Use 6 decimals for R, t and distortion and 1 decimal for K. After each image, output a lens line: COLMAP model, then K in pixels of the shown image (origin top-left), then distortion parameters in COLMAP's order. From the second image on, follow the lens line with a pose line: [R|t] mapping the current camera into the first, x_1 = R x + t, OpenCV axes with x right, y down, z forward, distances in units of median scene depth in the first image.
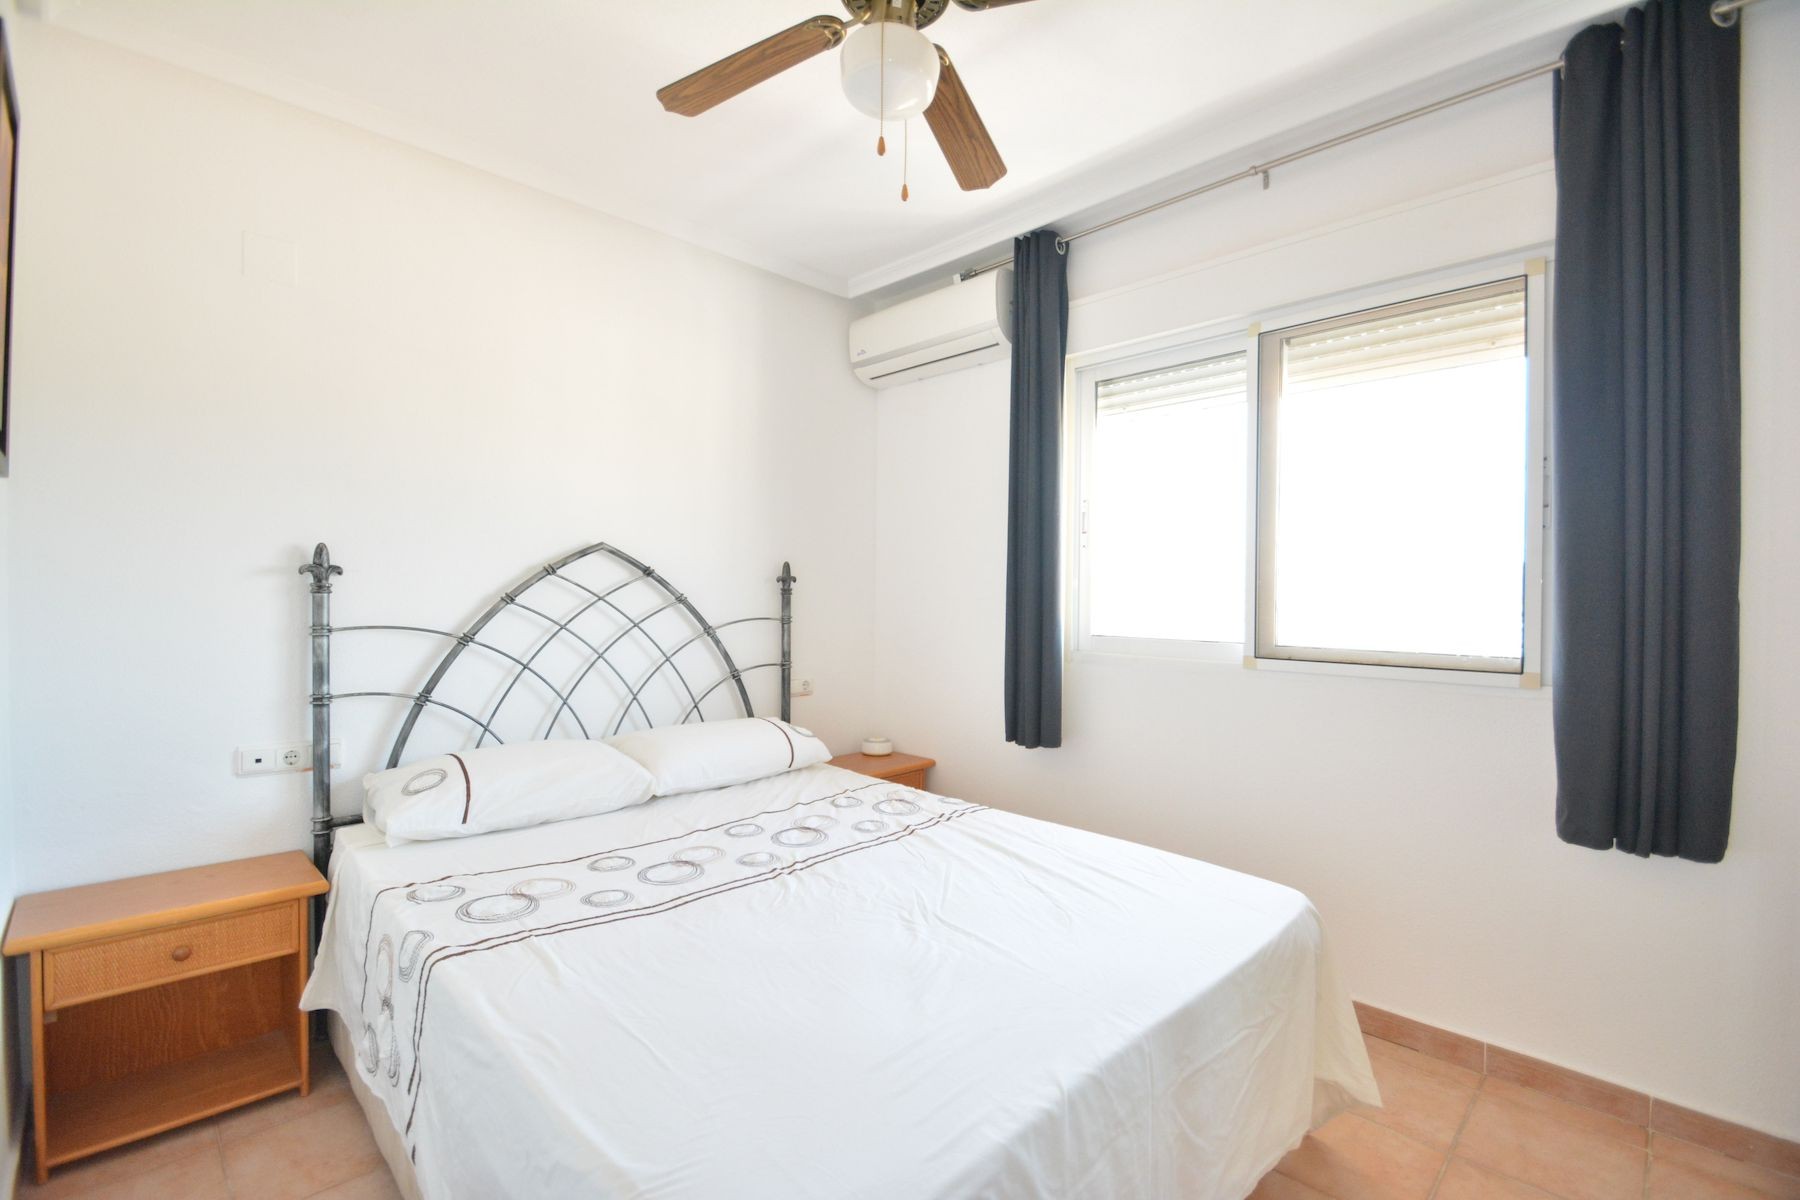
lens RADIAL K [[792.9, 0, 895.0], [0, 792.9, 597.0], [0, 0, 1]] dist [0.013129, -0.014976]
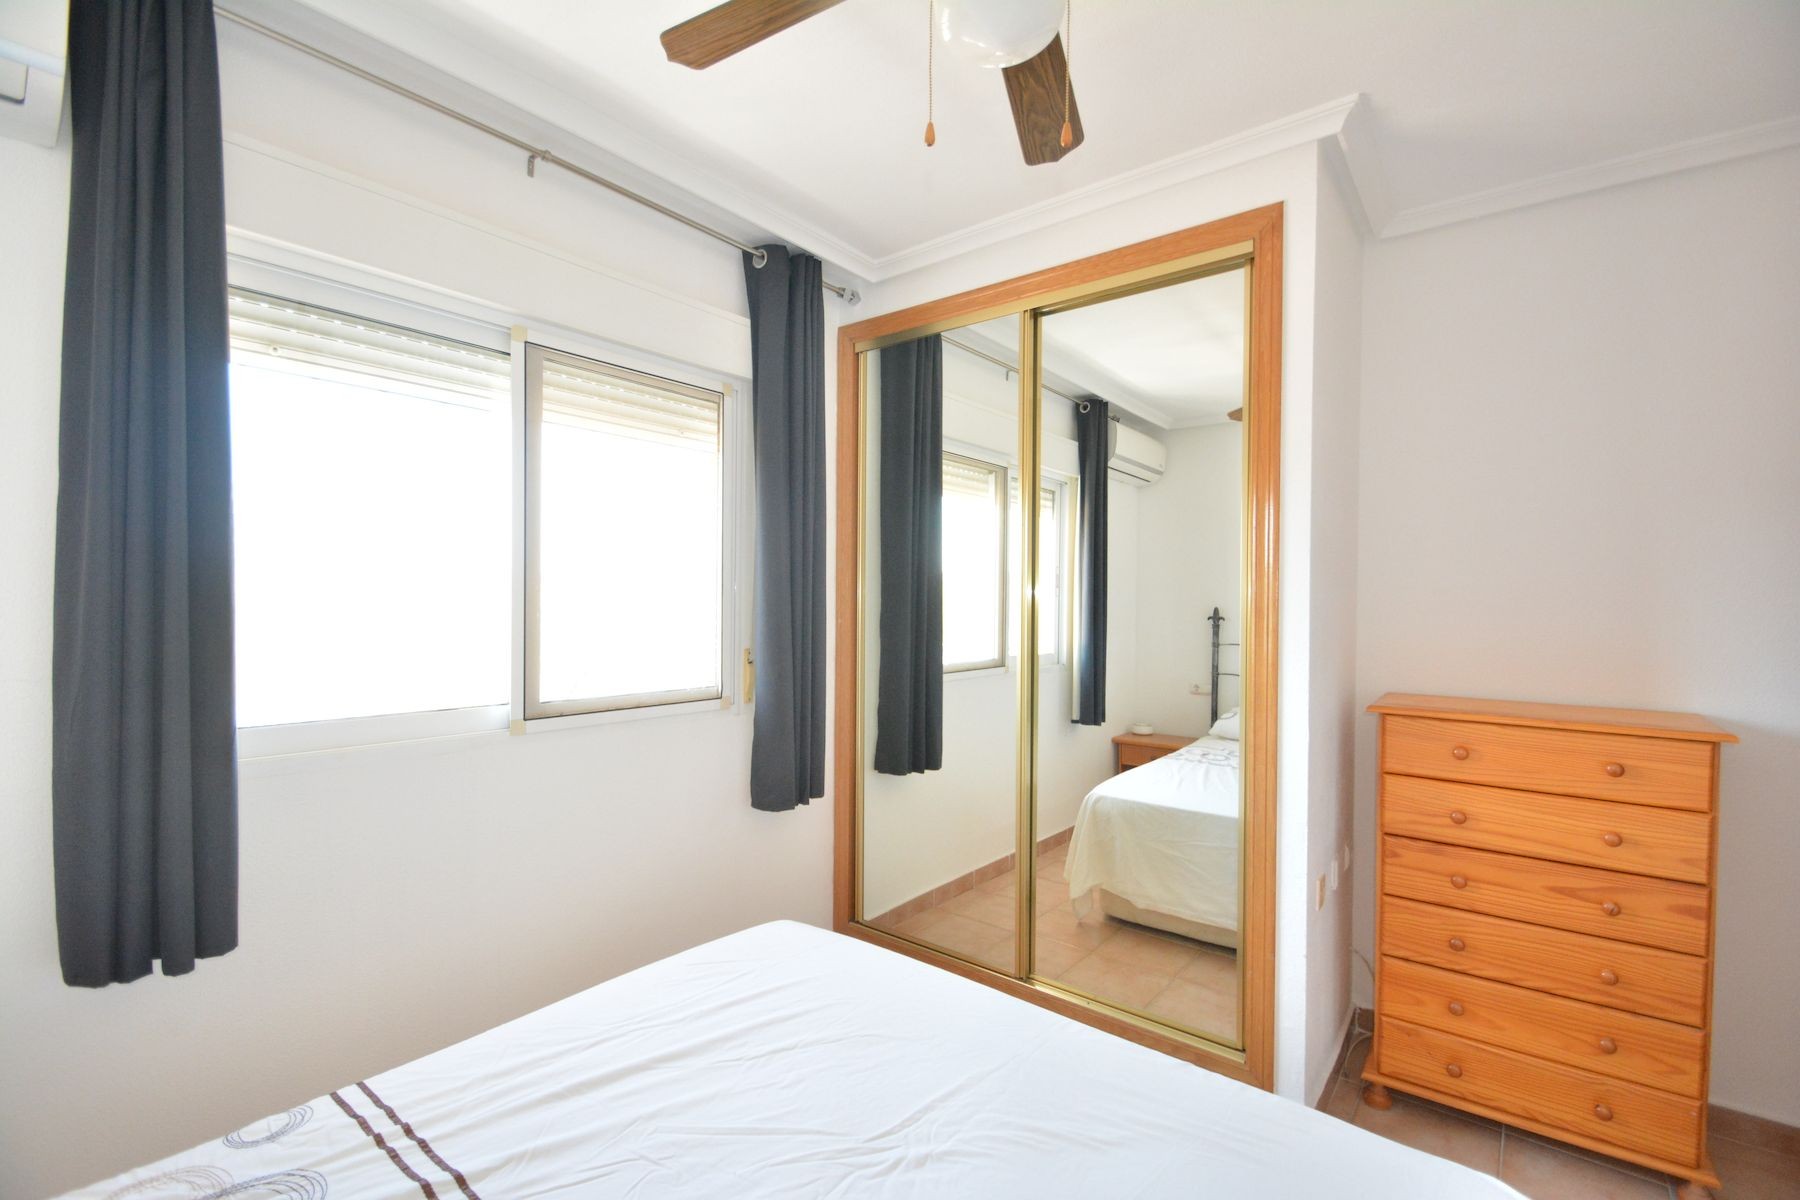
lens RADIAL K [[792.9, 0, 900.1], [0, 792.9, 605.5], [0, 0, 1]] dist [0.013129, -0.014976]
pose [[-0.116743, -0.010449, 0.993107, -0.302633], [-0.004034, 0.999941, 0.010047, -0.039536], [-0.993154, -0.002833, -0.116779, 0.480931]]
